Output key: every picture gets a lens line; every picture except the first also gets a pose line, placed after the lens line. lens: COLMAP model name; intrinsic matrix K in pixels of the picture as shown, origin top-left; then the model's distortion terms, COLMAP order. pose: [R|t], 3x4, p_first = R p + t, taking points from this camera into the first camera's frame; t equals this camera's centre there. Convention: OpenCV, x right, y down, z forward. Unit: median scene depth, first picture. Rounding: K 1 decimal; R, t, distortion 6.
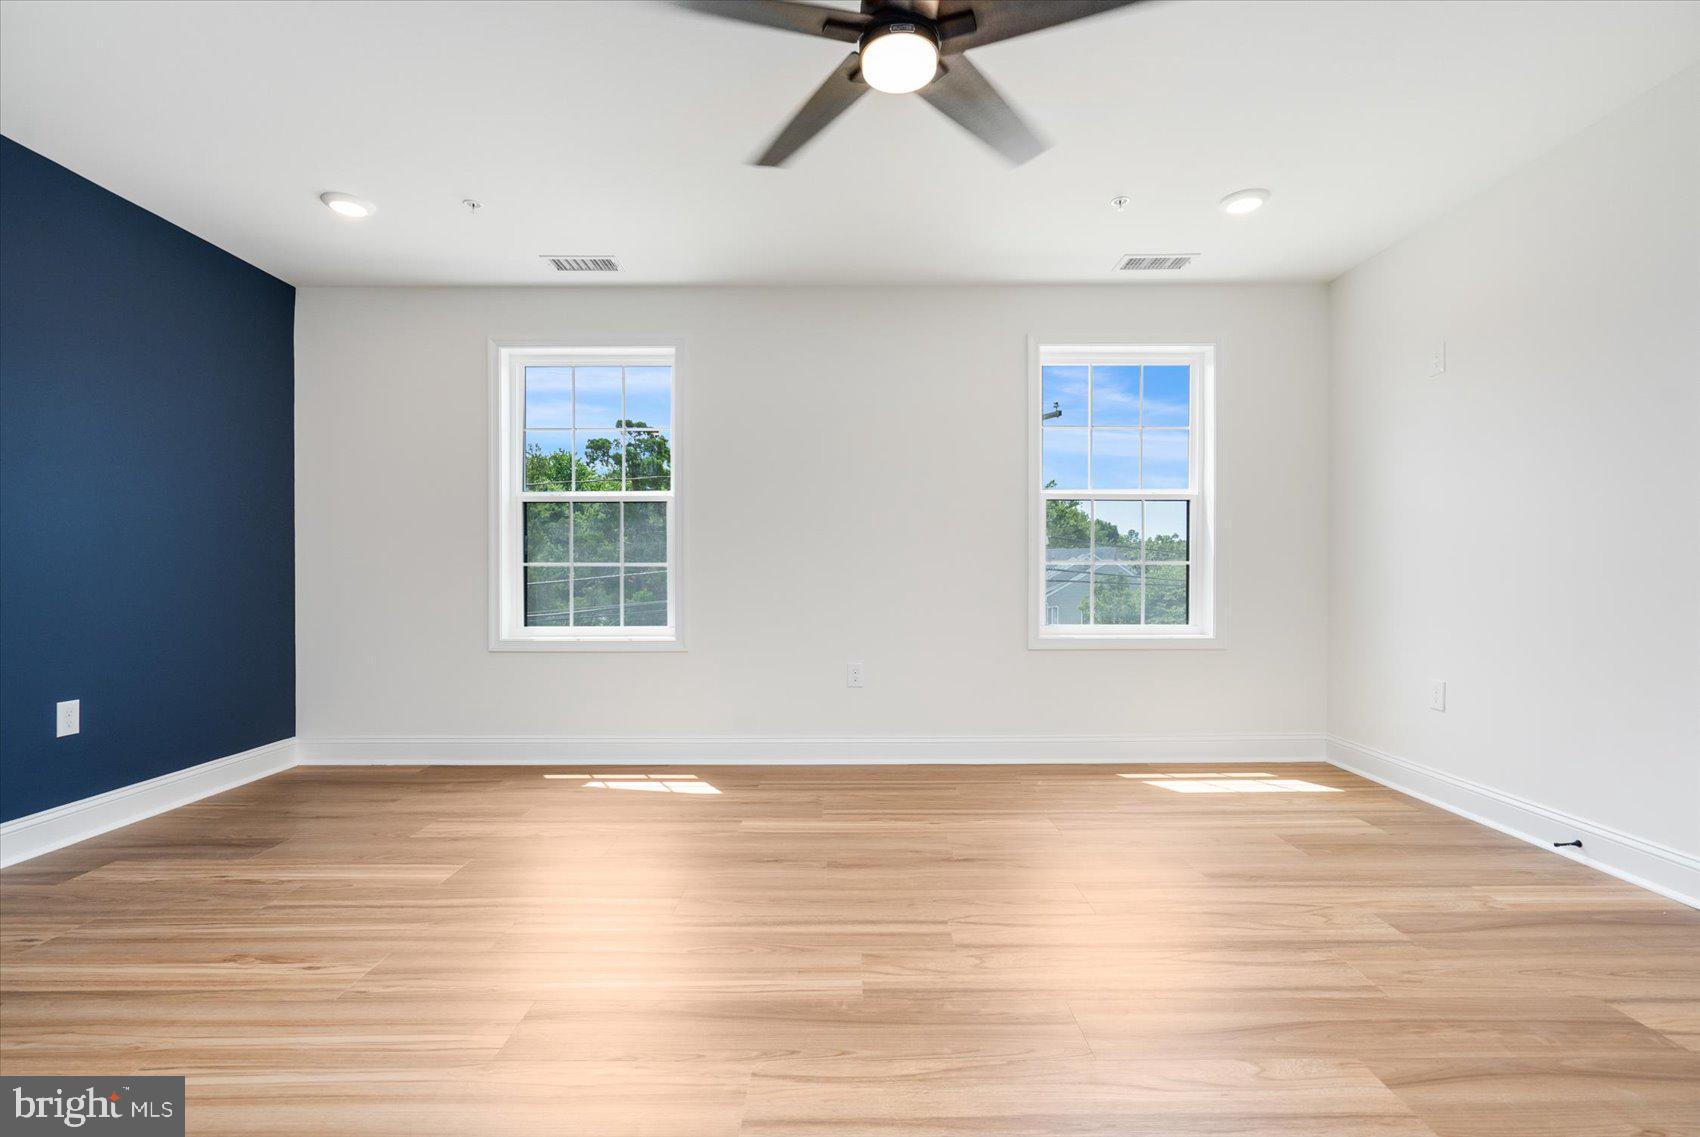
lens RADIAL K [[778.4, 0, 824.4], [0, 778.4, 581.9], [0, 0, 1]] dist [-0.000566, 0.000713]
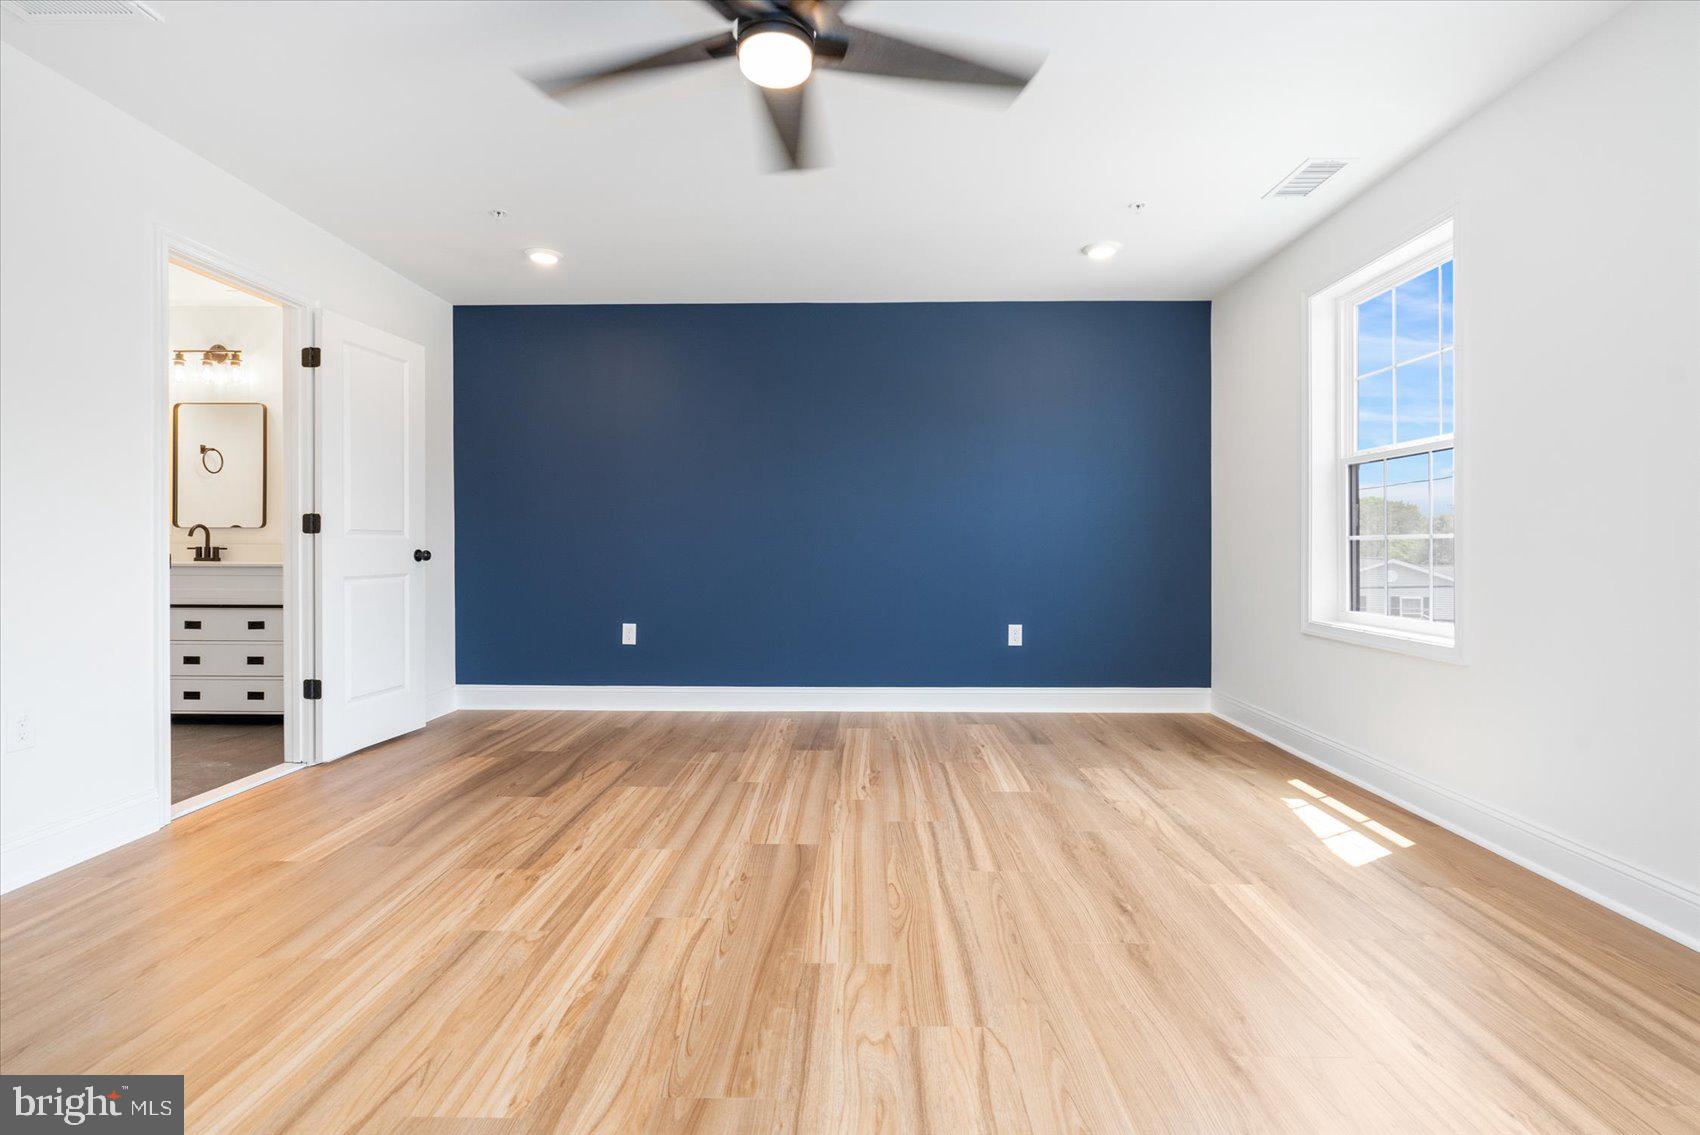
lens RADIAL K [[778.4, 0, 862.0], [0, 778.4, 552.1], [0, 0, 1]] dist [-0.000566, 0.000713]
pose [[0.007201, 0.011369, -0.999909, 0.629865], [-0.008166, 0.999903, 0.011310, -0.016334], [0.999941, 0.008084, 0.007293, 0.617739]]
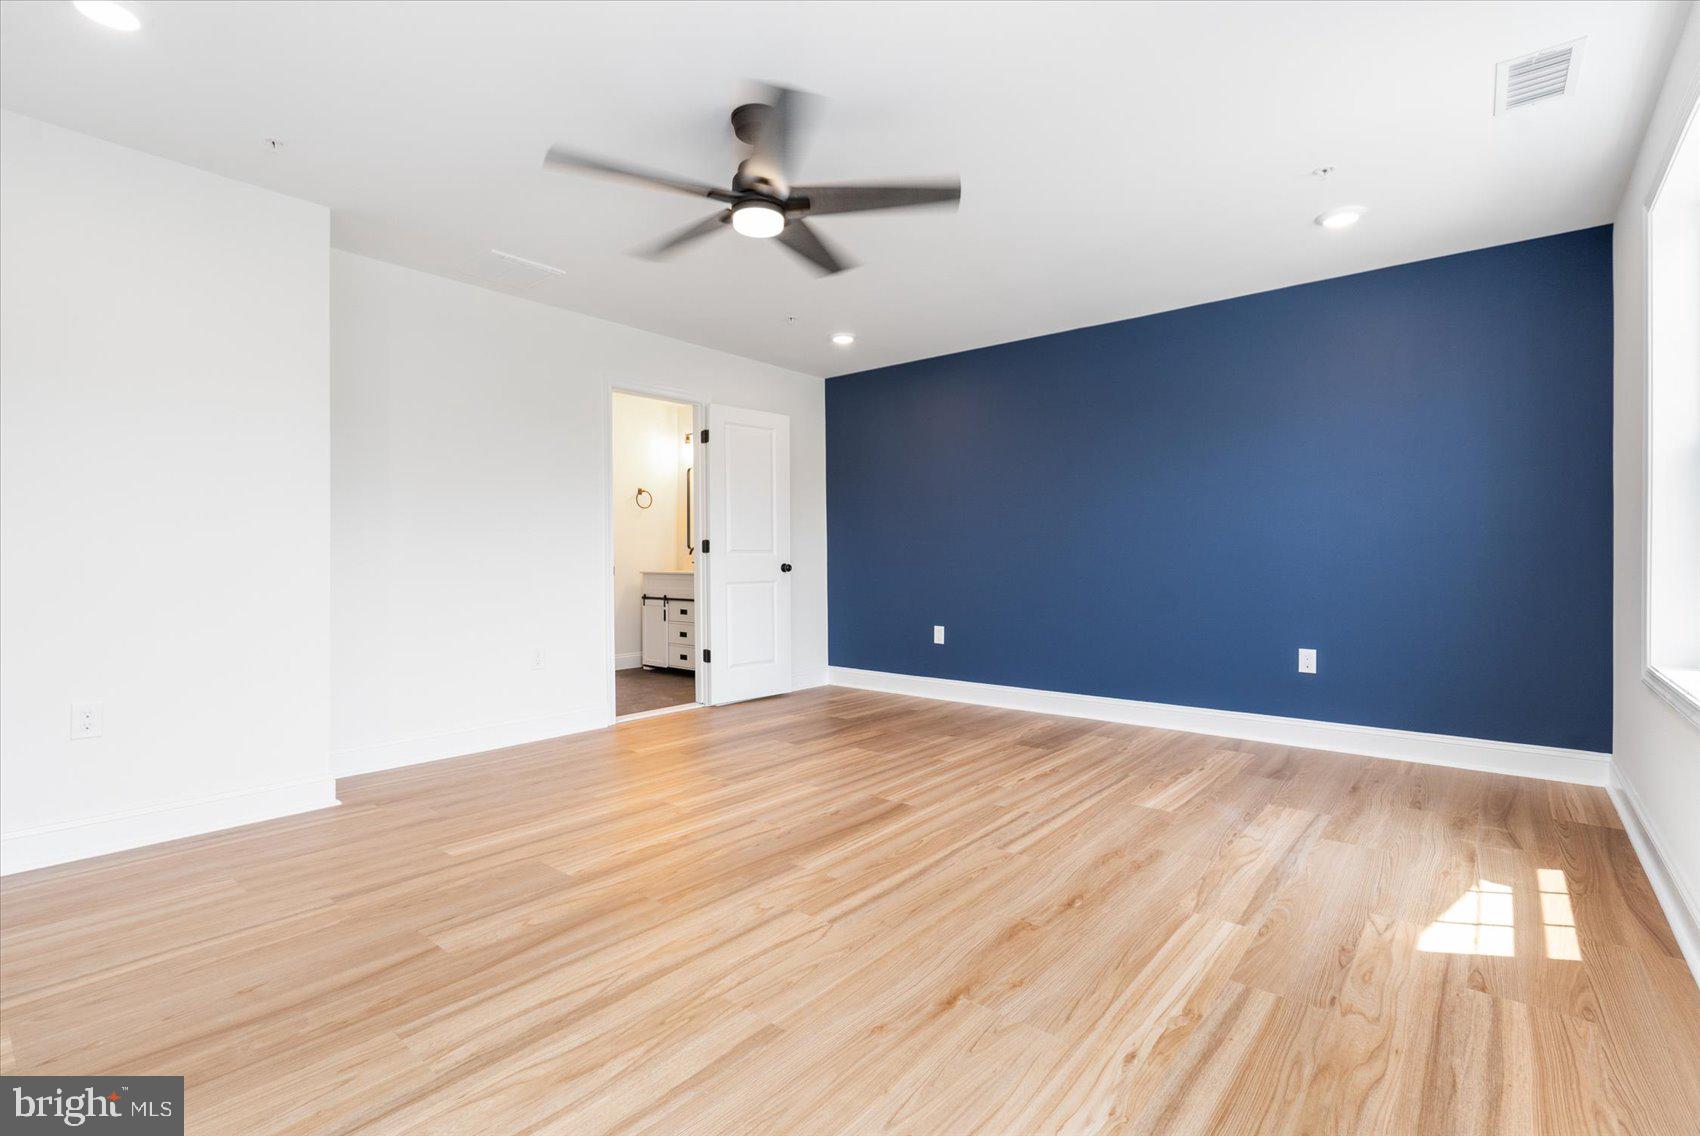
lens RADIAL K [[778.4, 0, 866.1], [0, 778.4, 567.8], [0, 0, 1]] dist [-0.000566, 0.000713]
pose [[-0.608828, 0.010835, -0.793228, 0.636564], [-0.002868, 0.999870, 0.015860, -0.019088], [0.793297, 0.011931, -0.608718, 1.146813]]
